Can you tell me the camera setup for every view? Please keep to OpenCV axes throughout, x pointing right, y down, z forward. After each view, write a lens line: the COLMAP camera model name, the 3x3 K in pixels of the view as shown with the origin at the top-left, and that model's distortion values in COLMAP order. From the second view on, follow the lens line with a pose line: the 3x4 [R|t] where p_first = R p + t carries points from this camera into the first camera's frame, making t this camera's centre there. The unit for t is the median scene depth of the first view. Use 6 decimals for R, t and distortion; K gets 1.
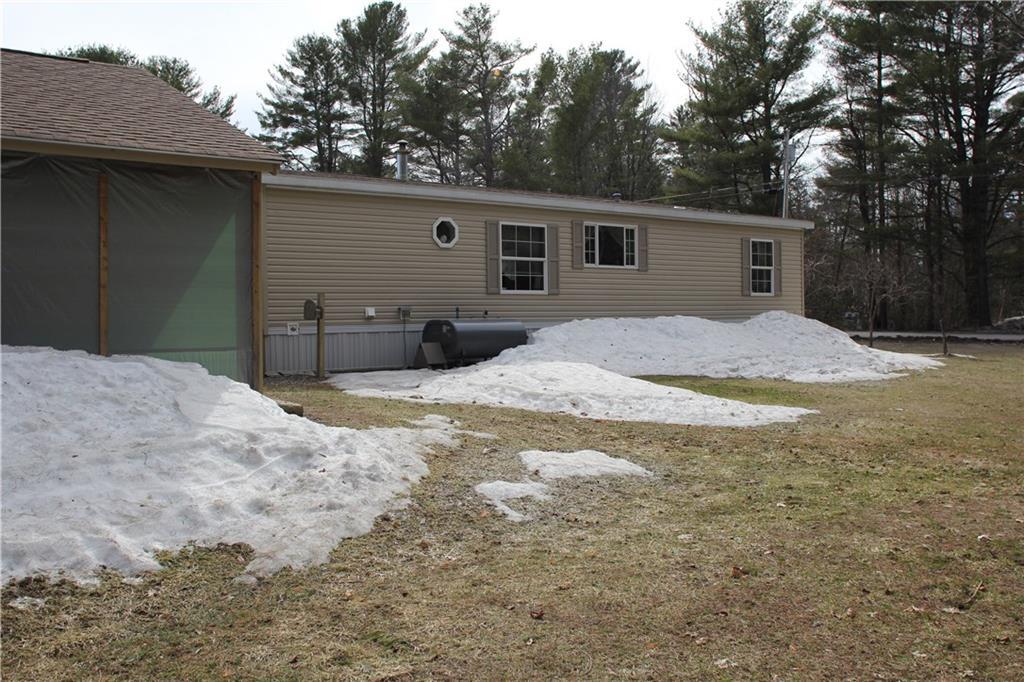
lens RADIAL K [[947.4, 0, 512.2], [0, 947.4, 338.2], [0, 0, 1]] dist [-0.007531, 0.000000]
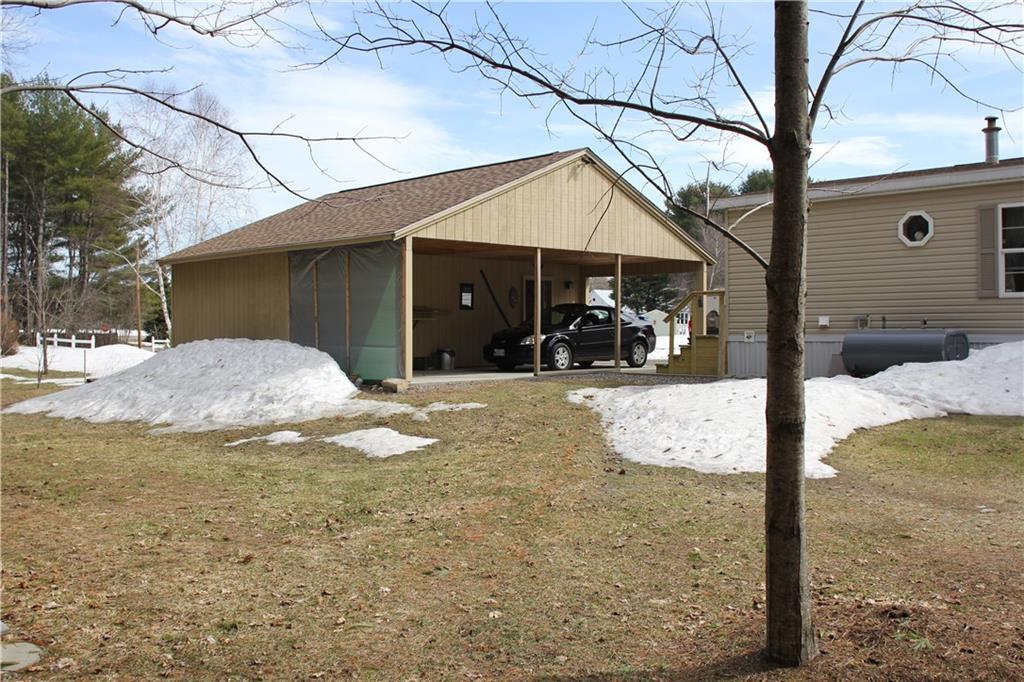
lens RADIAL K [[947.4, 0, 512.0], [0, 947.4, 339.3], [0, 0, 1]] dist [-0.007531, 0.000000]
pose [[0.121906, 0.024015, -0.992251, 0.741941], [-0.019922, 0.999565, 0.021745, -0.022627], [0.992342, 0.017117, 0.122332, 0.531658]]
